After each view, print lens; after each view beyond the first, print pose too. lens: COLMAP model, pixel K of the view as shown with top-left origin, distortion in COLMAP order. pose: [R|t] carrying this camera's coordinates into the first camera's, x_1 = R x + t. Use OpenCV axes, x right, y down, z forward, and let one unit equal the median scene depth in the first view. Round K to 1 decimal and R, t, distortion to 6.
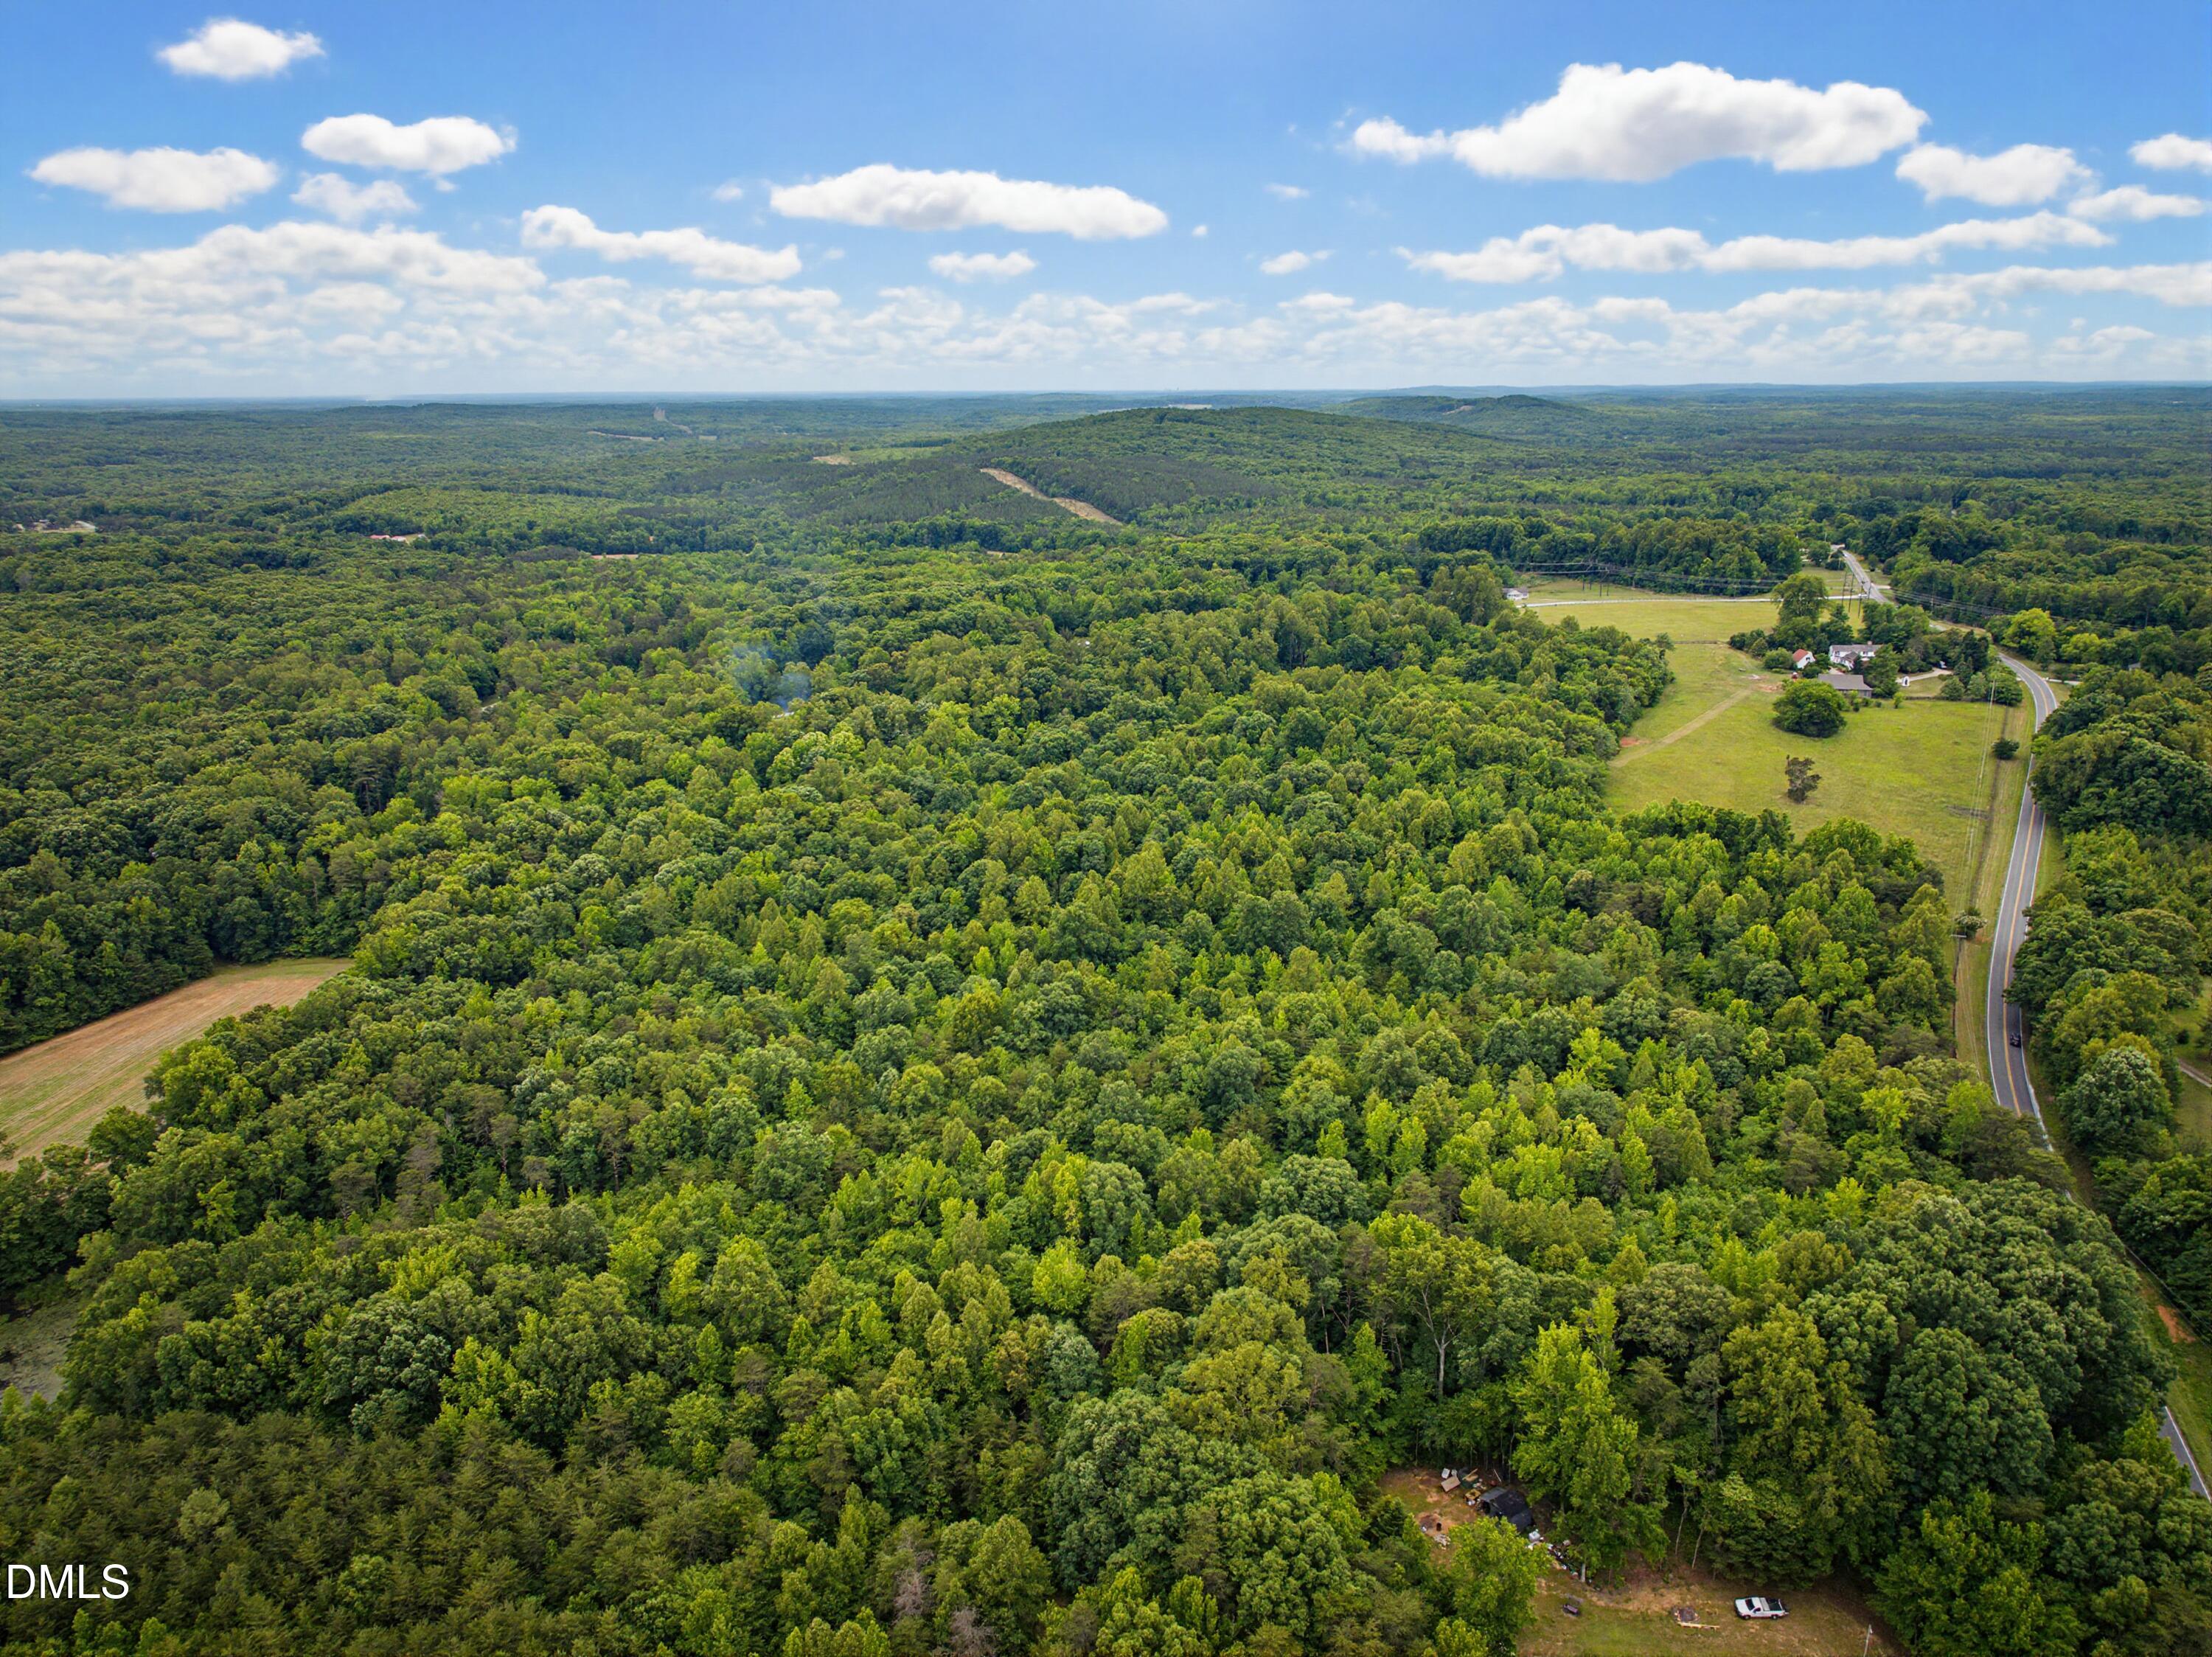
lens RADIAL K [[1556.0, 0, 1106.0], [0, 1556.0, 828.5], [0, 0, 1]] dist [0.002171, -0.000304]
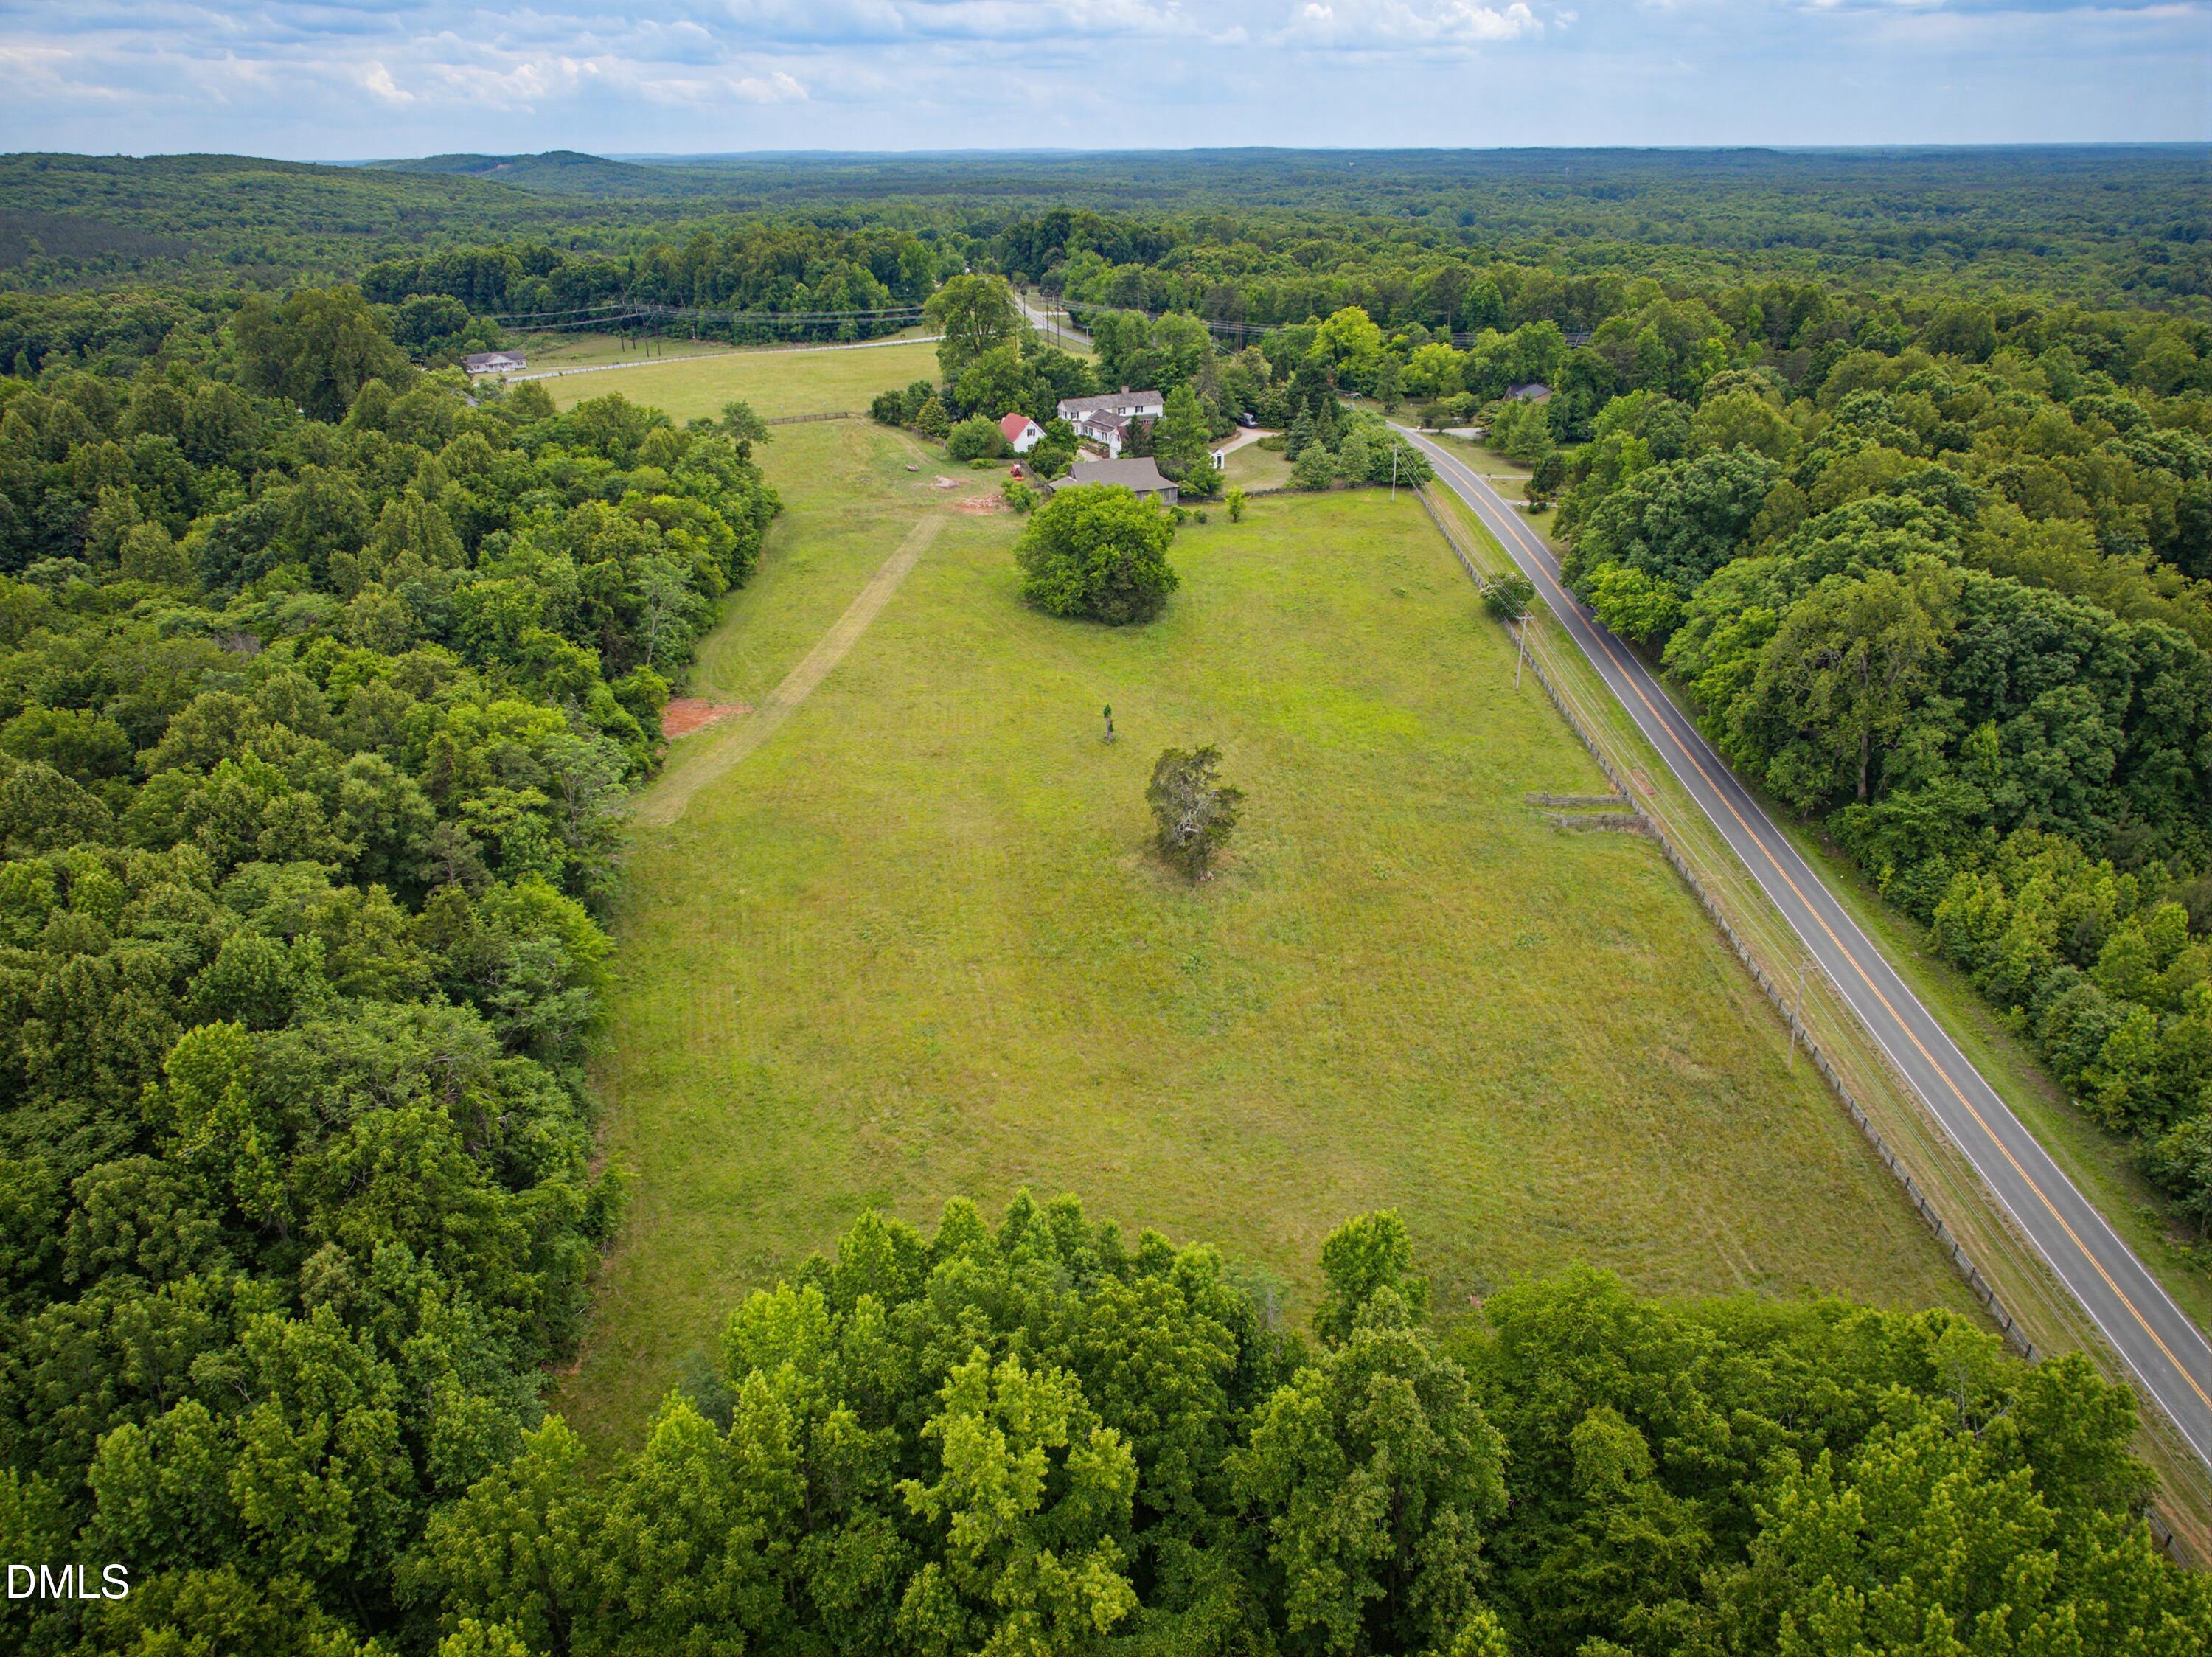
lens RADIAL K [[1556.0, 0, 1106.0], [0, 1556.0, 828.5], [0, 0, 1]] dist [0.002171, -0.000304]
pose [[0.851024, -0.214376, 0.479376, 0.208033], [0.150701, 0.974180, 0.168116, -0.066116], [-0.503038, -0.070829, 0.861357, 0.555001]]
